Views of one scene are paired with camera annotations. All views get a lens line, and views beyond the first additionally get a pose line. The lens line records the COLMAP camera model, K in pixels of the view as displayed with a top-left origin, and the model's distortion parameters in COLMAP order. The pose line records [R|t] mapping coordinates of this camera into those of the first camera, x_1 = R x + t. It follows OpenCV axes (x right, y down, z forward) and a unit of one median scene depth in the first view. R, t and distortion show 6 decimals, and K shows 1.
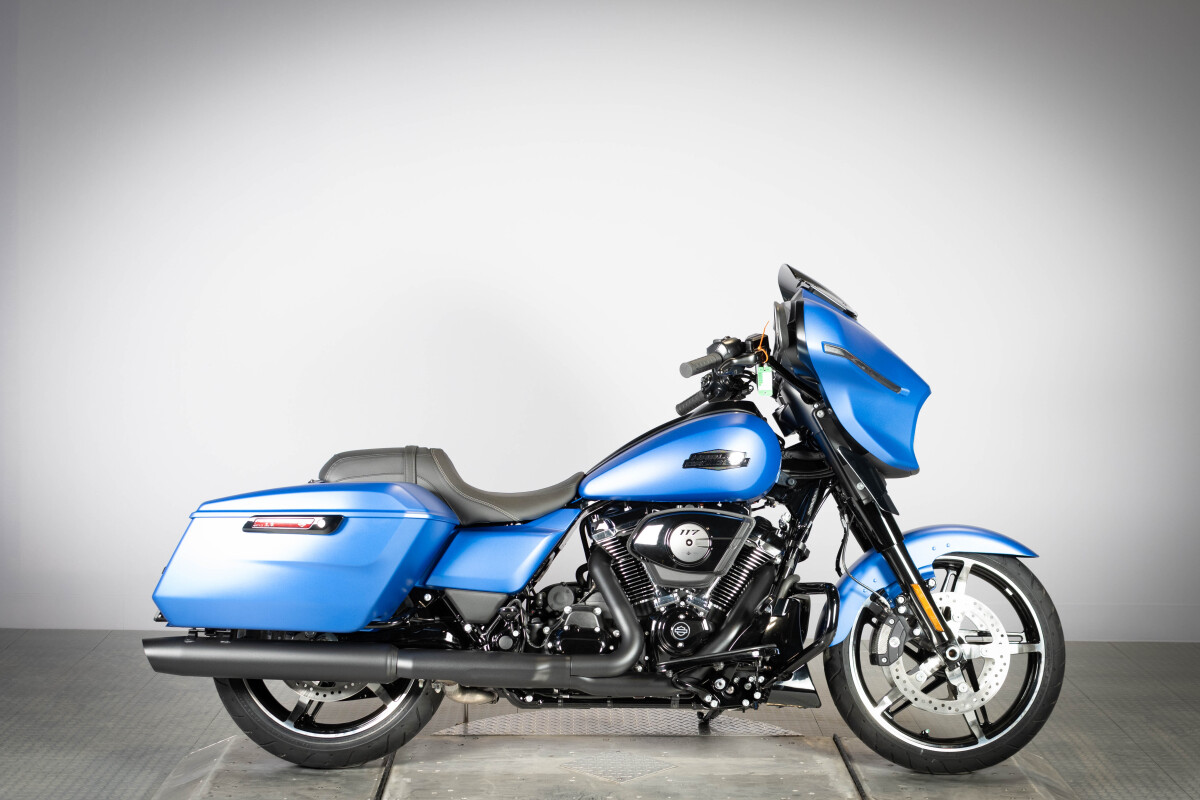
lens RADIAL K [[1931.4, 0, 595.6], [0, 1931.4, 397.2], [0, 0, 1]] dist [-0.006926, -0.090525]
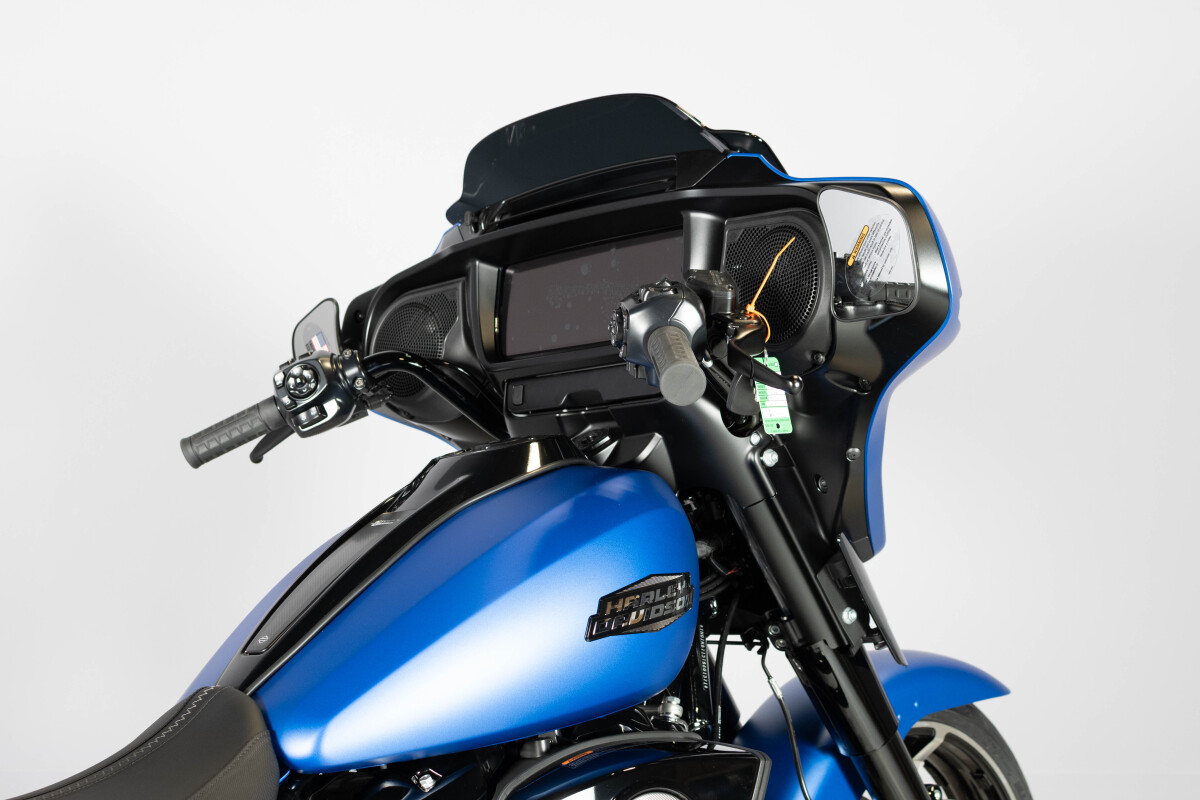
lens RADIAL K [[1822.9, 0, 599.8], [0, 1822.9, 397.3], [0, 0, 1]] dist [-0.004932, 0.054646]
pose [[0.646995, -0.059021, 0.760207, -0.206607], [0.033207, 0.998235, 0.049240, -0.025004], [-0.761771, -0.006614, 0.647813, 0.769551]]
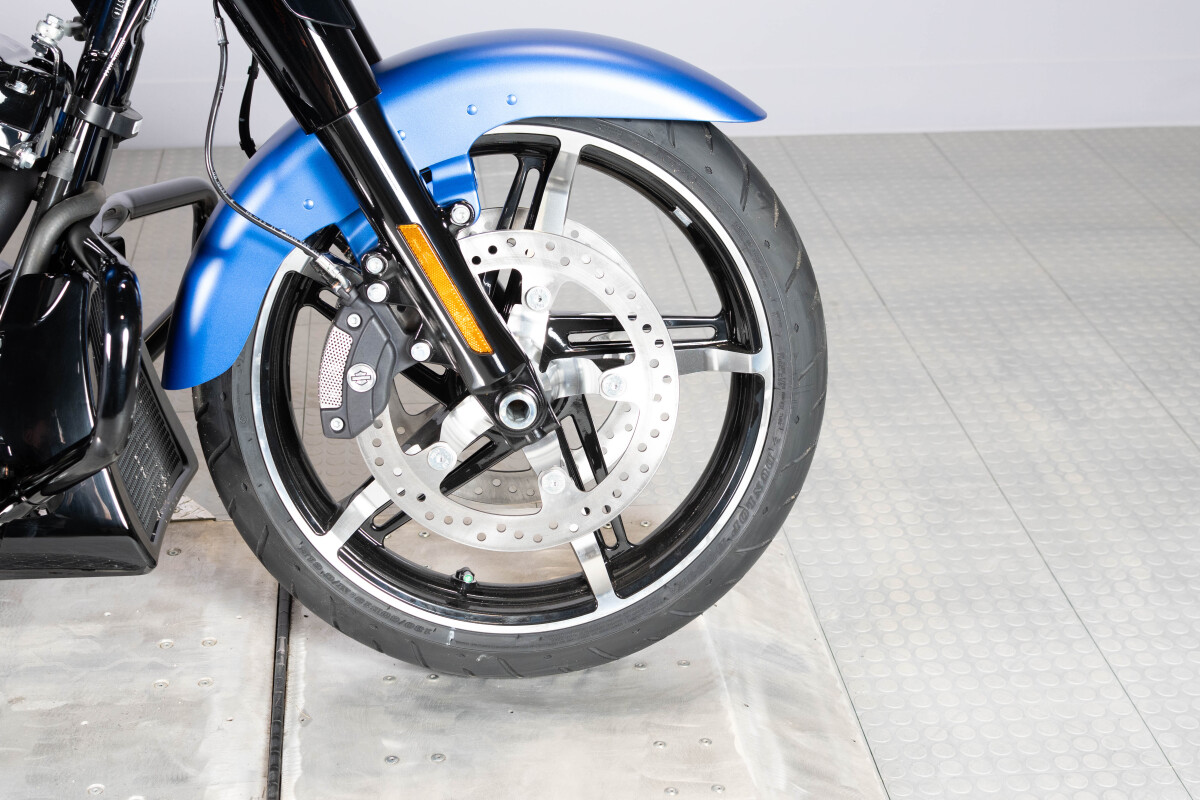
lens RADIAL K [[1931.4, 0, 595.6], [0, 1931.4, 397.2], [0, 0, 1]] dist [-0.006926, -0.090525]
pose [[0.994664, -0.044609, 0.093025, 0.163536], [0.008983, 0.935711, 0.352654, 0.002890], [-0.102776, -0.349937, 0.931118, 0.652512]]
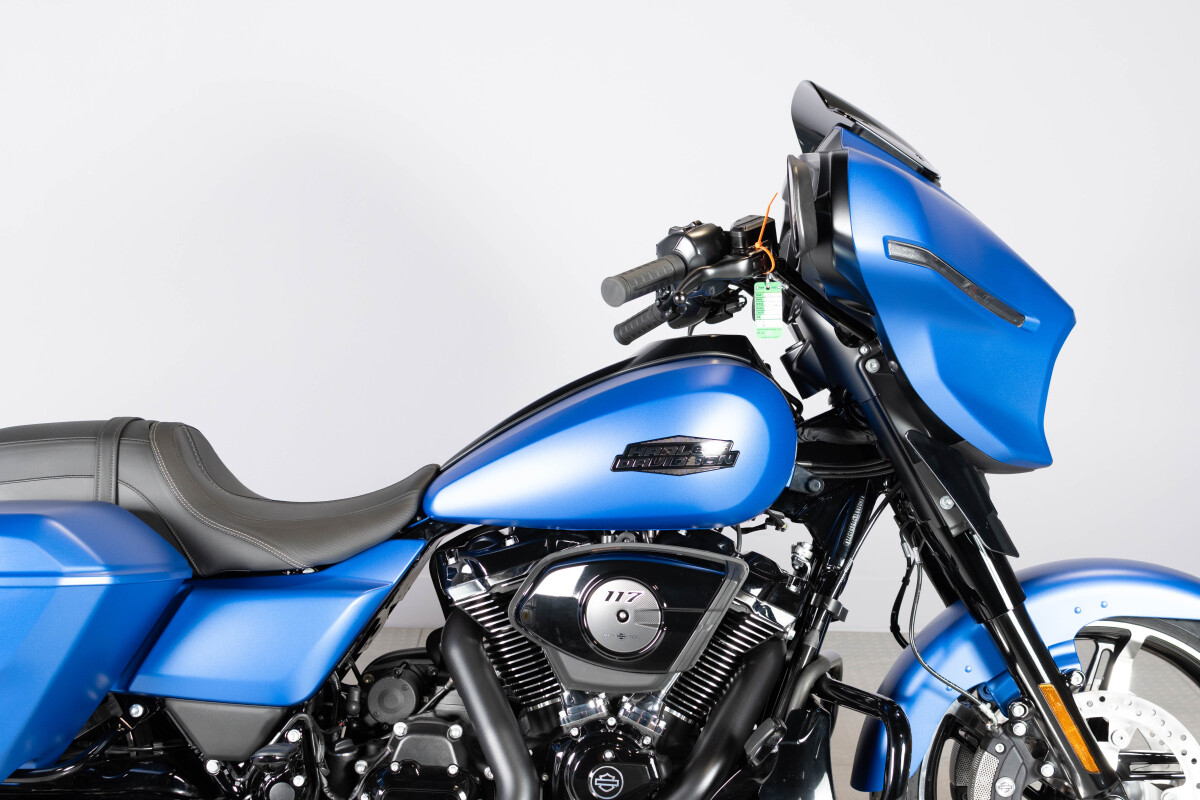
lens RADIAL K [[1822.9, 0, 599.8], [0, 1822.9, 397.3], [0, 0, 1]] dist [-0.004932, 0.054646]
pose [[0.999996, -0.002763, 0.000272, 0.041301], [0.002722, 0.995087, 0.098970, -0.032403], [-0.000544, -0.098969, 0.995090, 0.499524]]
